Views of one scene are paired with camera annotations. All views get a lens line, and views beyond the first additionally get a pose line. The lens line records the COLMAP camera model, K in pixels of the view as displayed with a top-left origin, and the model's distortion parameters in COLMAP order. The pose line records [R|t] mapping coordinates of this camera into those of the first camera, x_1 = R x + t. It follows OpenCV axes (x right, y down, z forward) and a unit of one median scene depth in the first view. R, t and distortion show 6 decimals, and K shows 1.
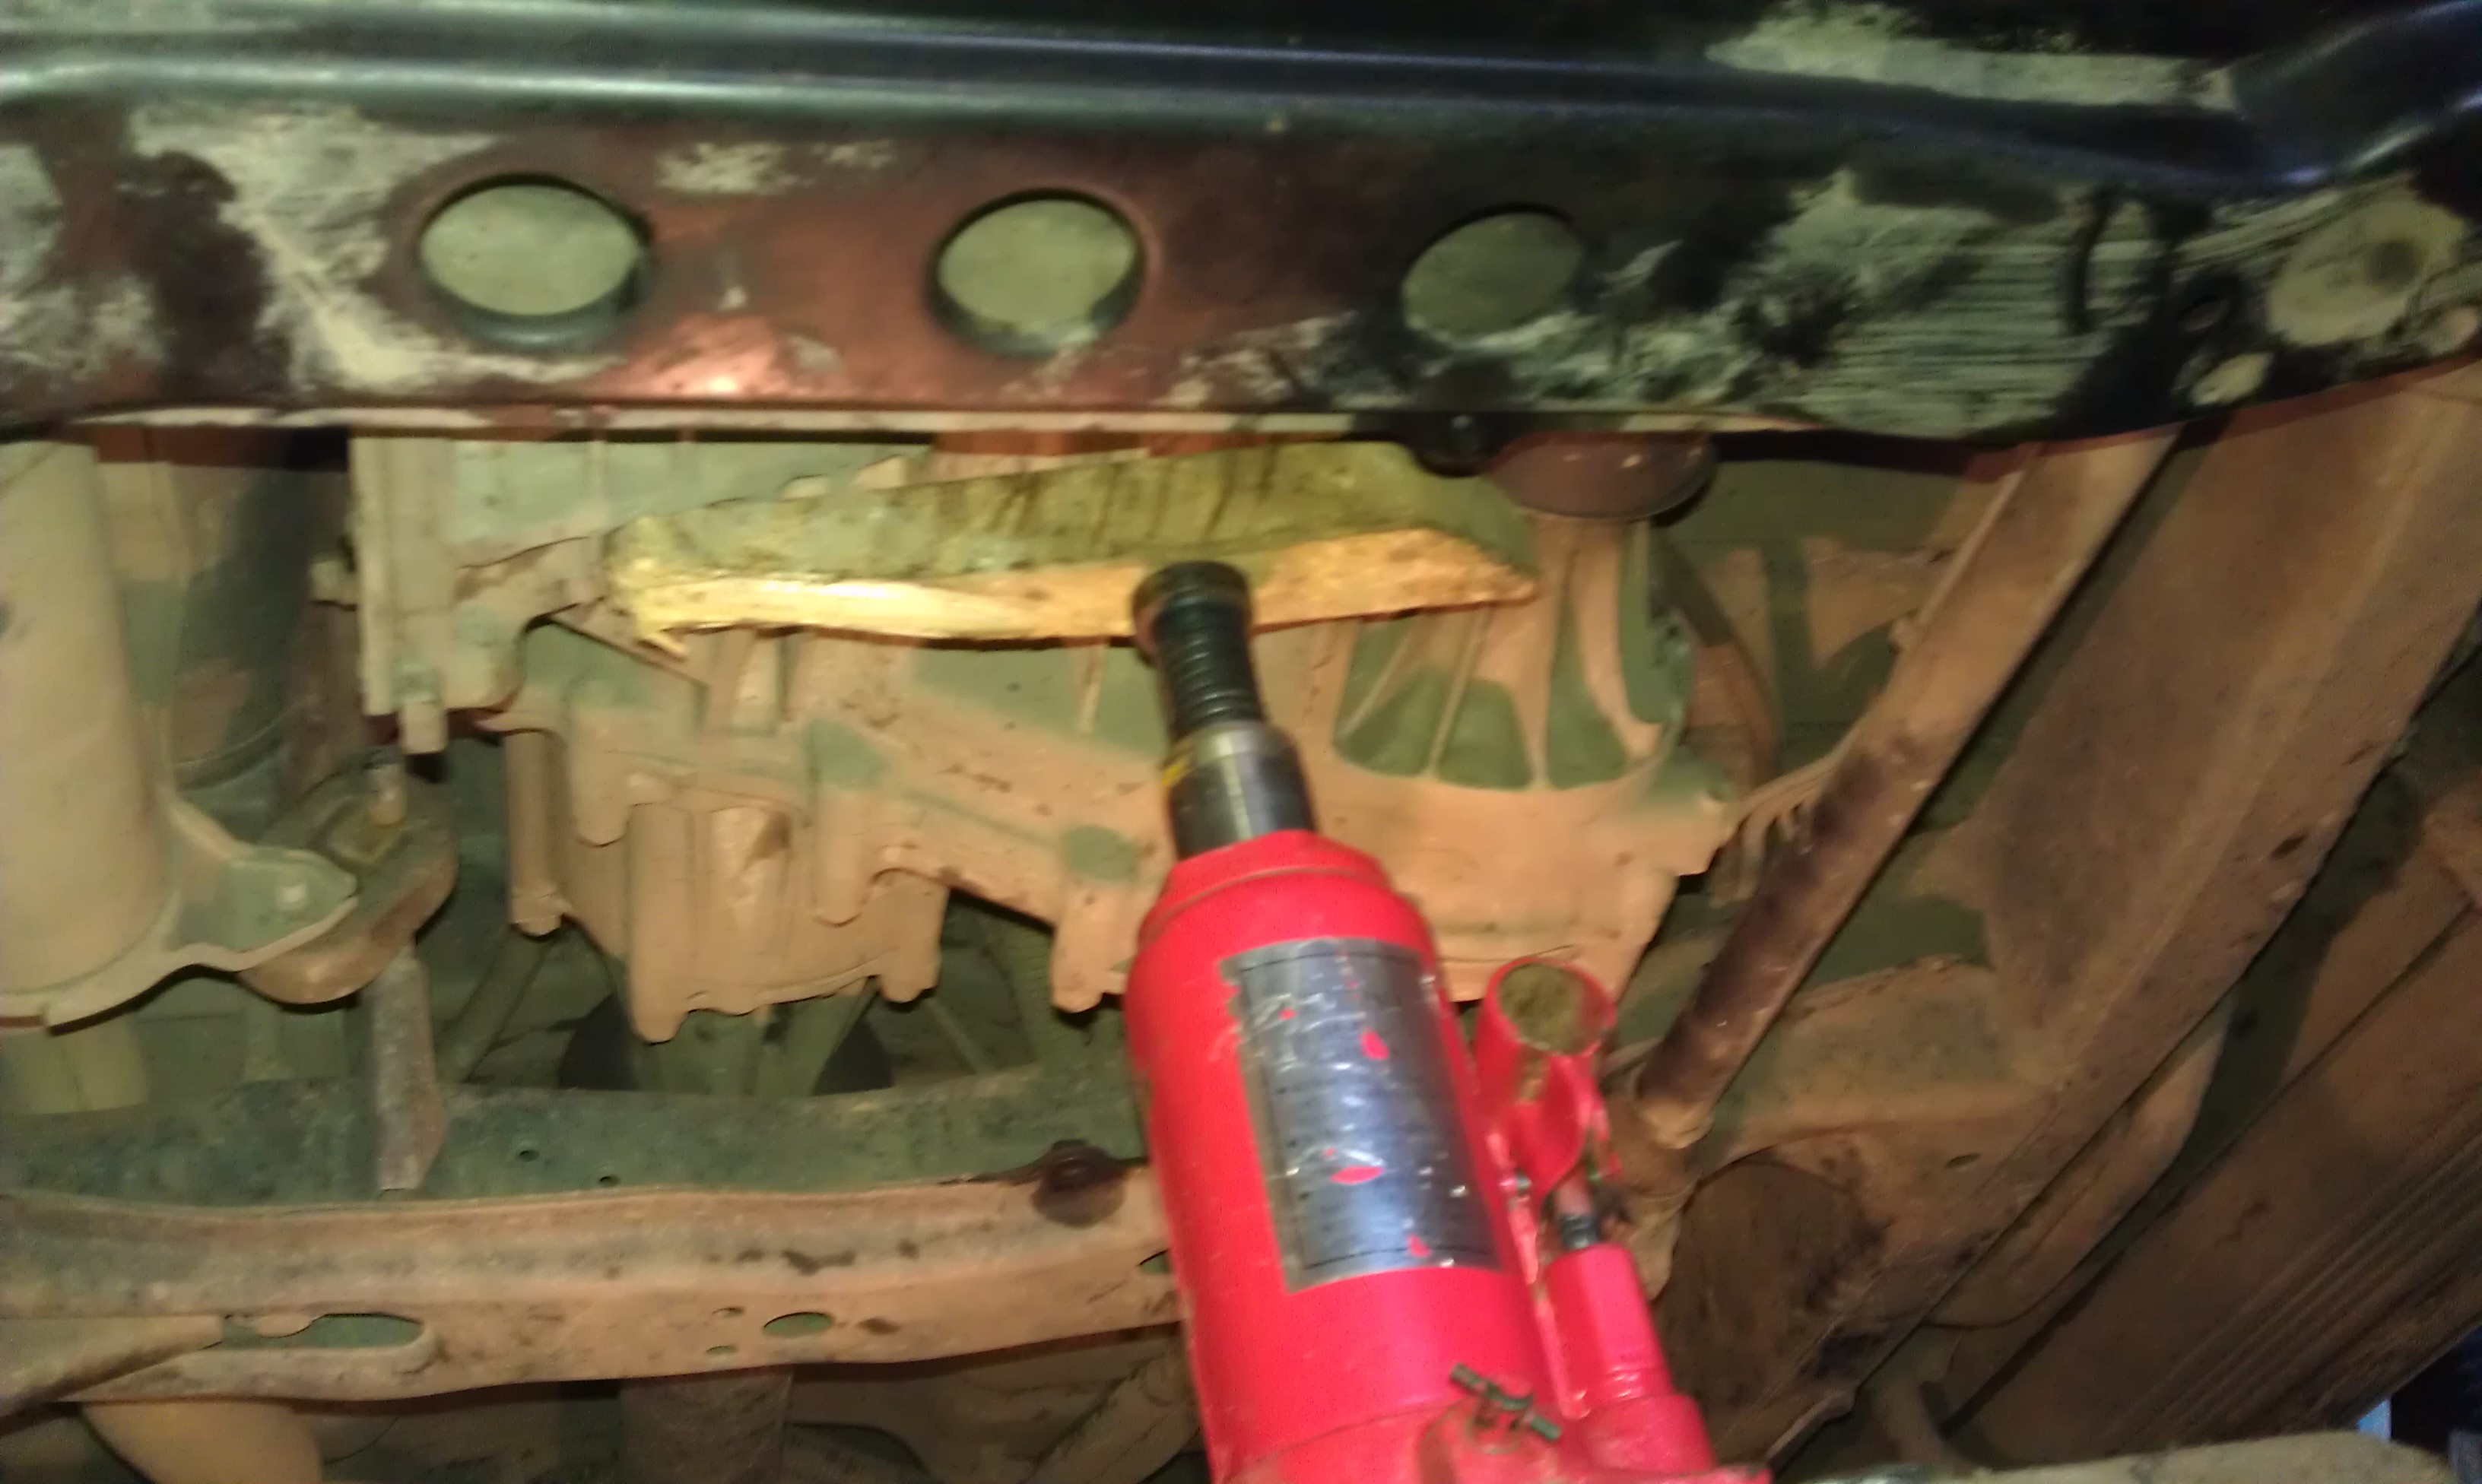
lens RADIAL K [[2634.7, 0, 1286.3], [0, 2634.7, 785.7], [0, 0, 1]] dist [0.113427, -0.343693]
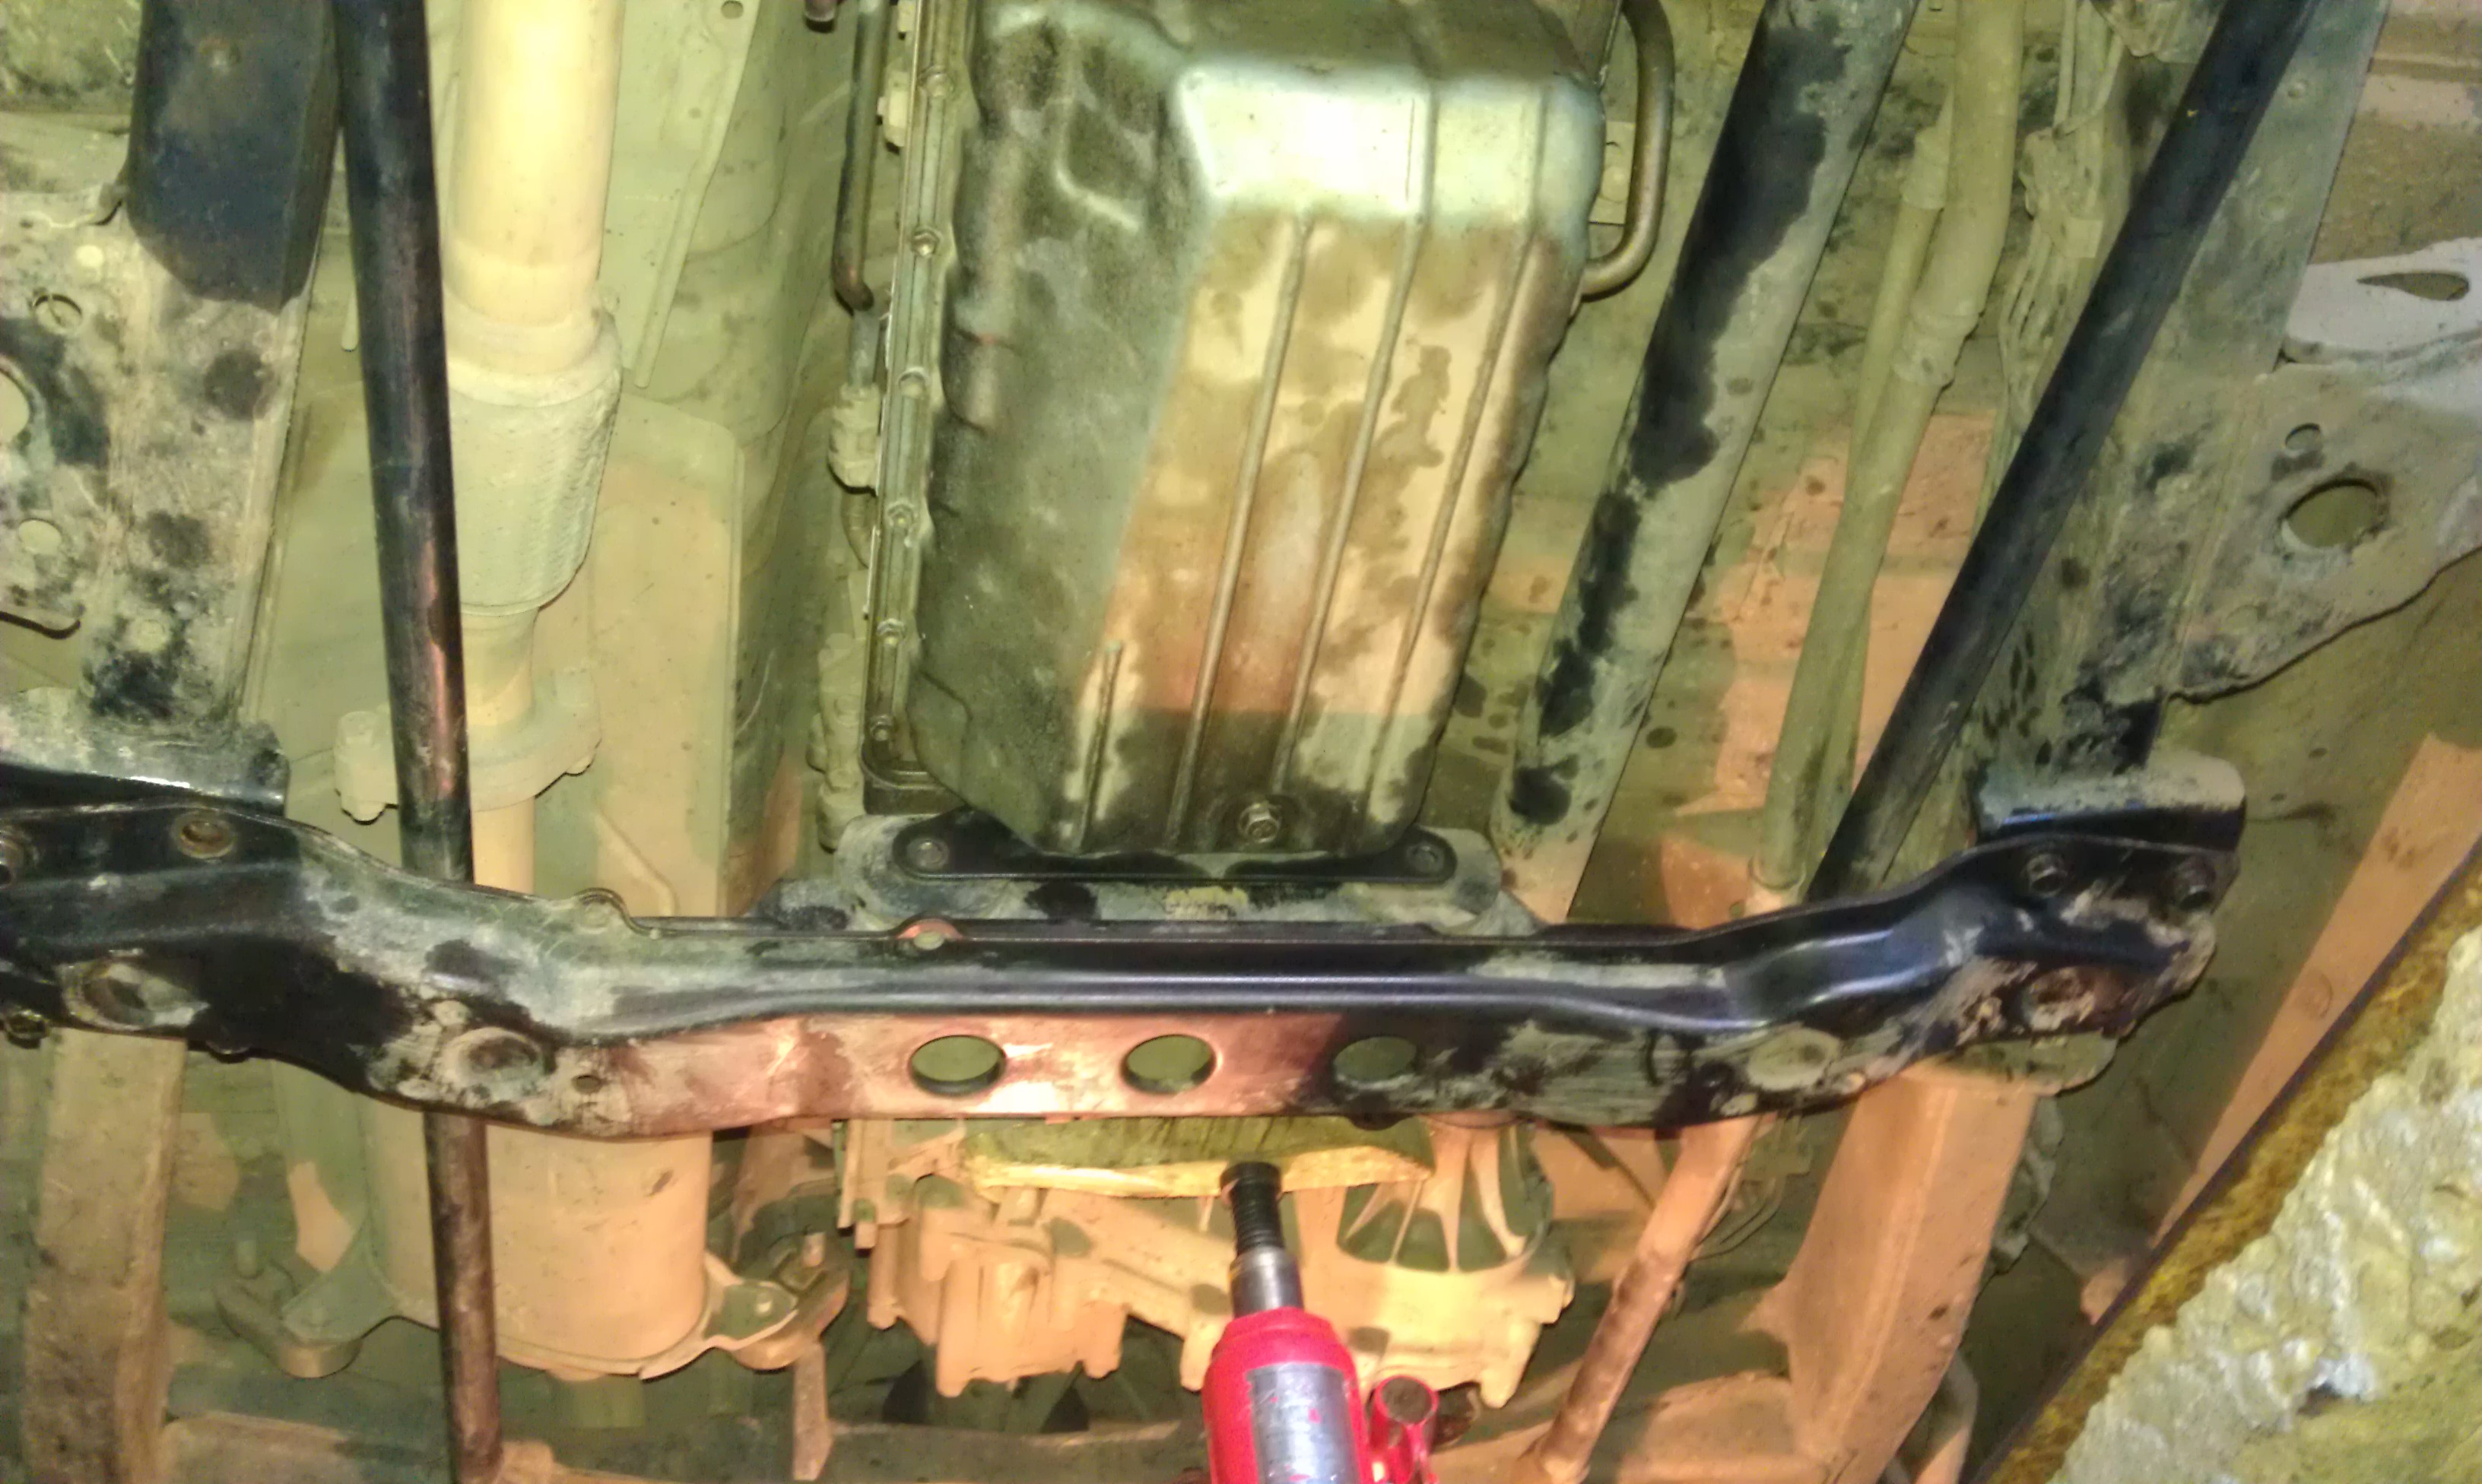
lens RADIAL K [[2634.7, 0, 1286.3], [0, 2634.7, 785.7], [0, 0, 1]] dist [0.113427, -0.343693]
pose [[0.996652, 0.018587, -0.079624, 0.141202], [-0.028982, 0.990898, -0.131454, -0.102669], [0.076455, 0.133322, 0.988119, -0.980138]]
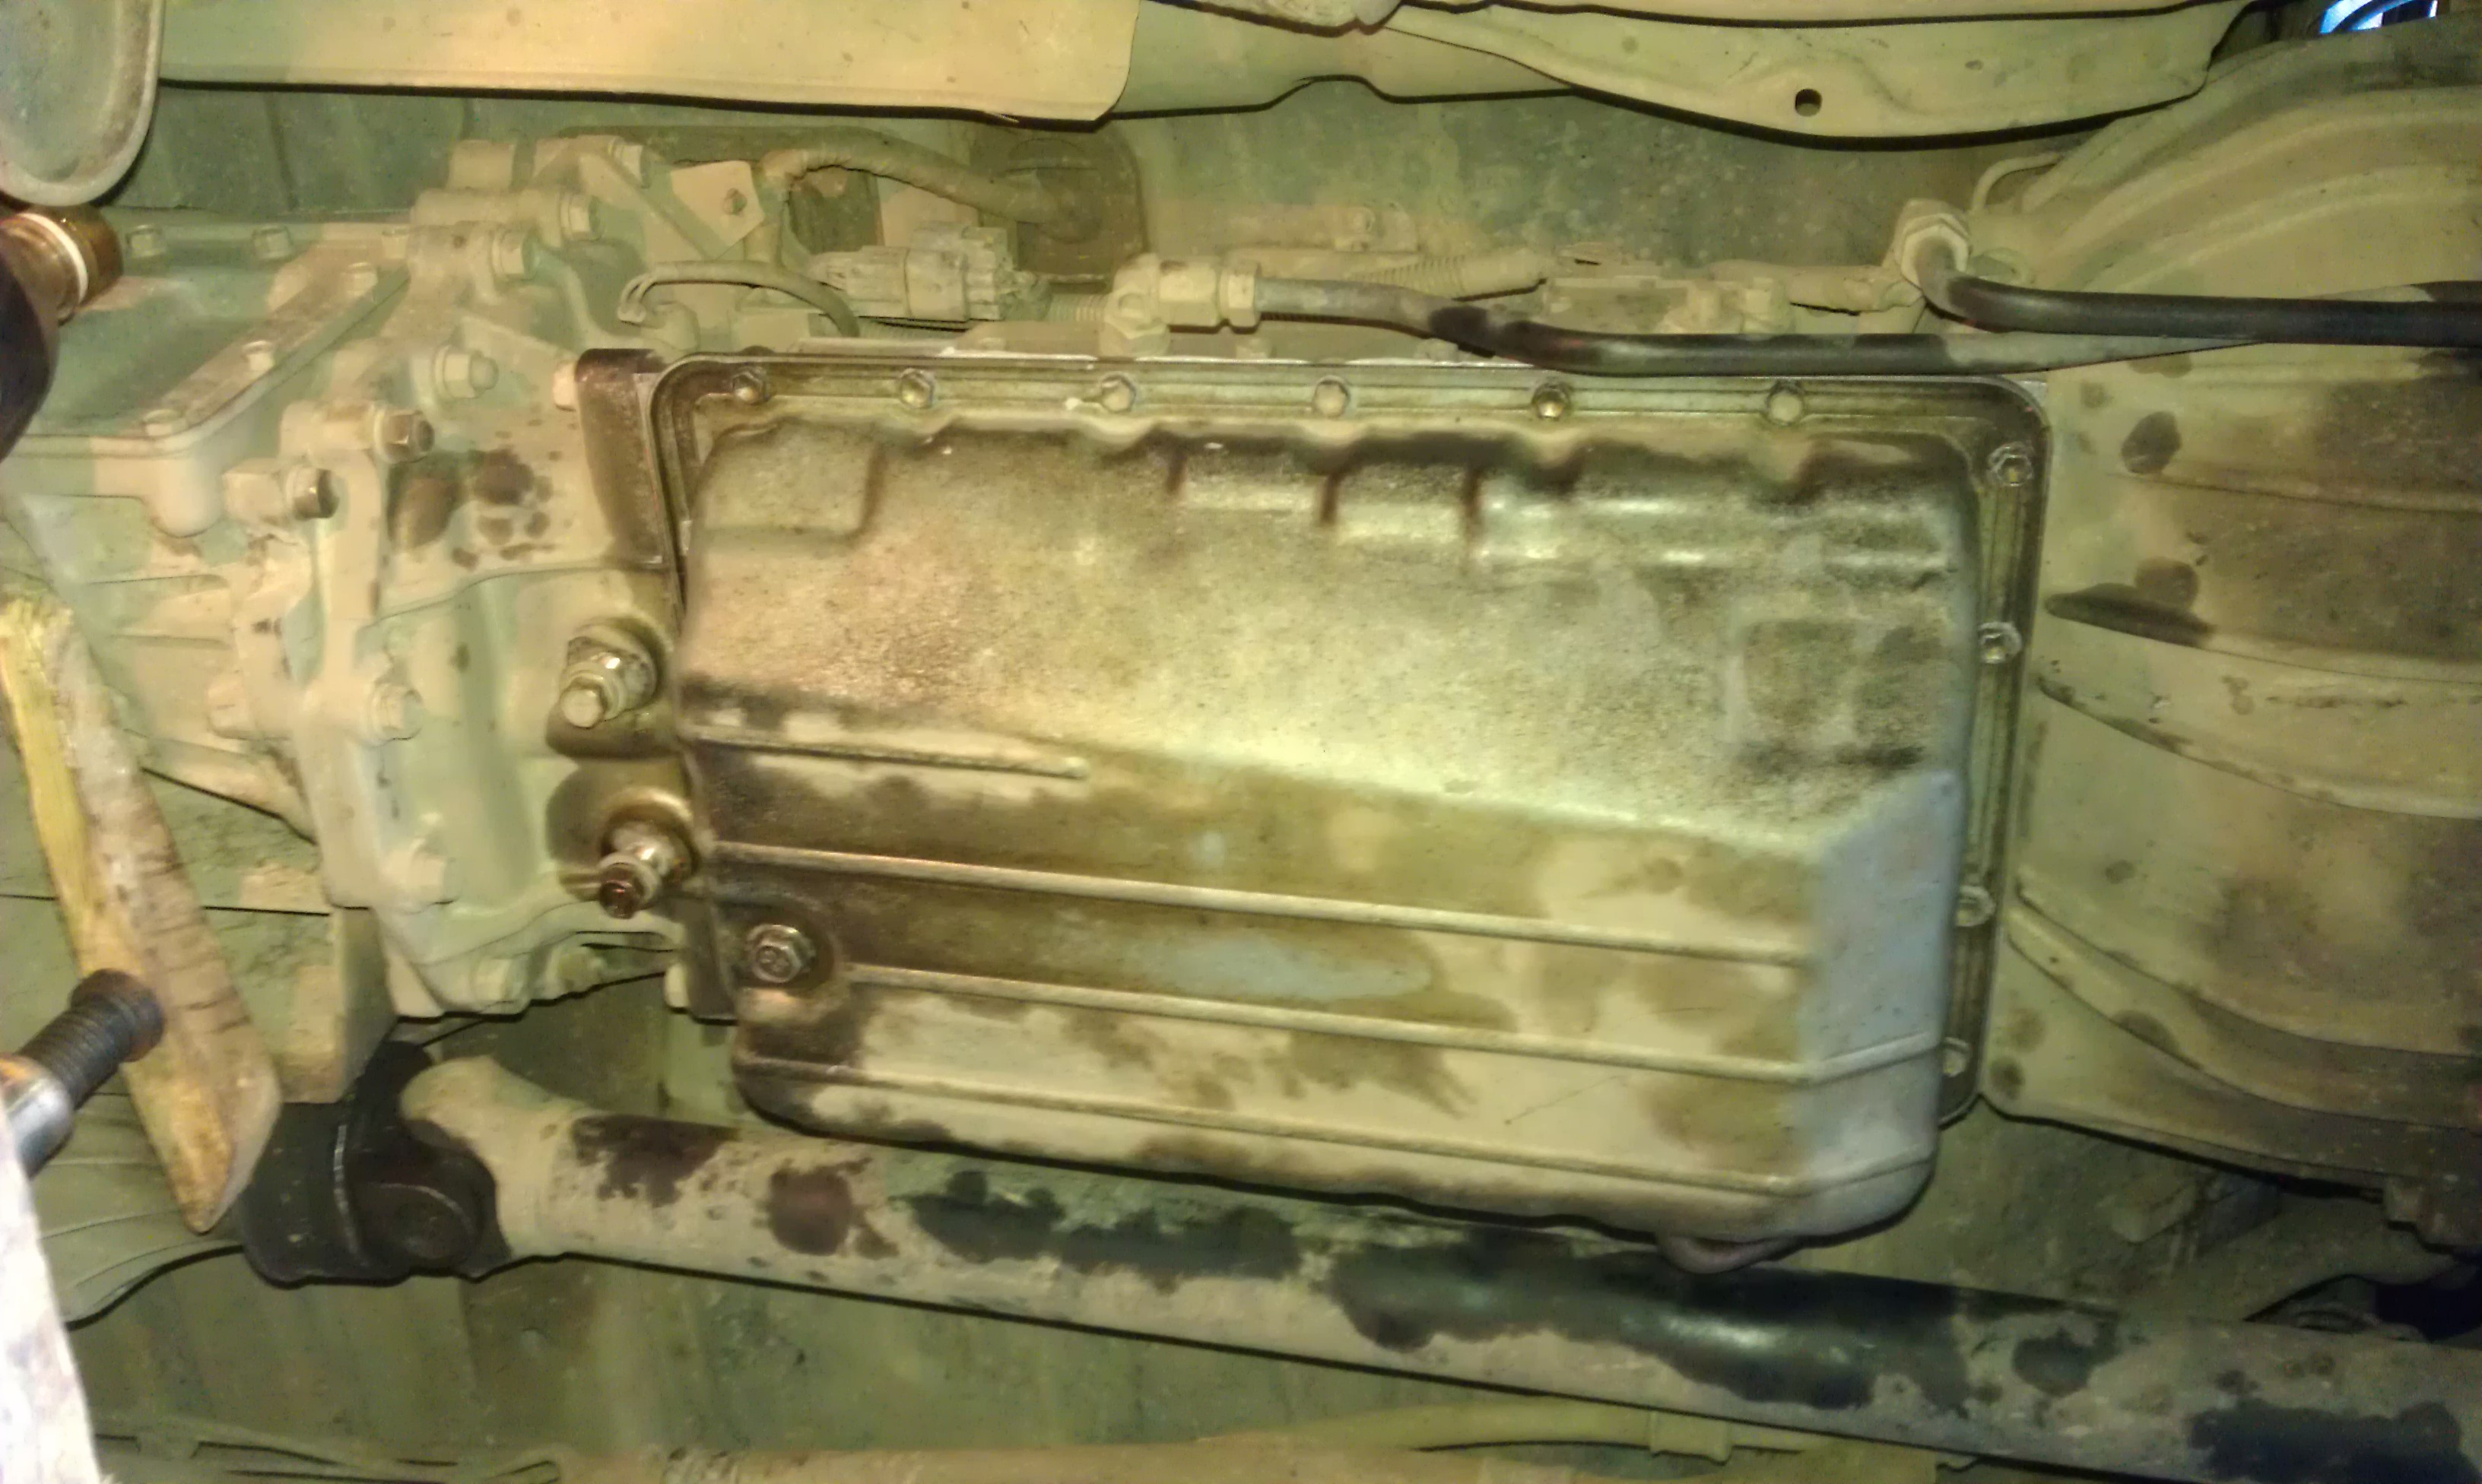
lens RADIAL K [[2634.7, 0, 1286.3], [0, 2634.7, 785.7], [0, 0, 1]] dist [0.113427, -0.343693]
pose [[0.205914, 0.949417, 0.237079, -0.337383], [-0.787473, 0.304592, -0.535826, 0.148402], [-0.580935, -0.076360, 0.810360, -0.393543]]
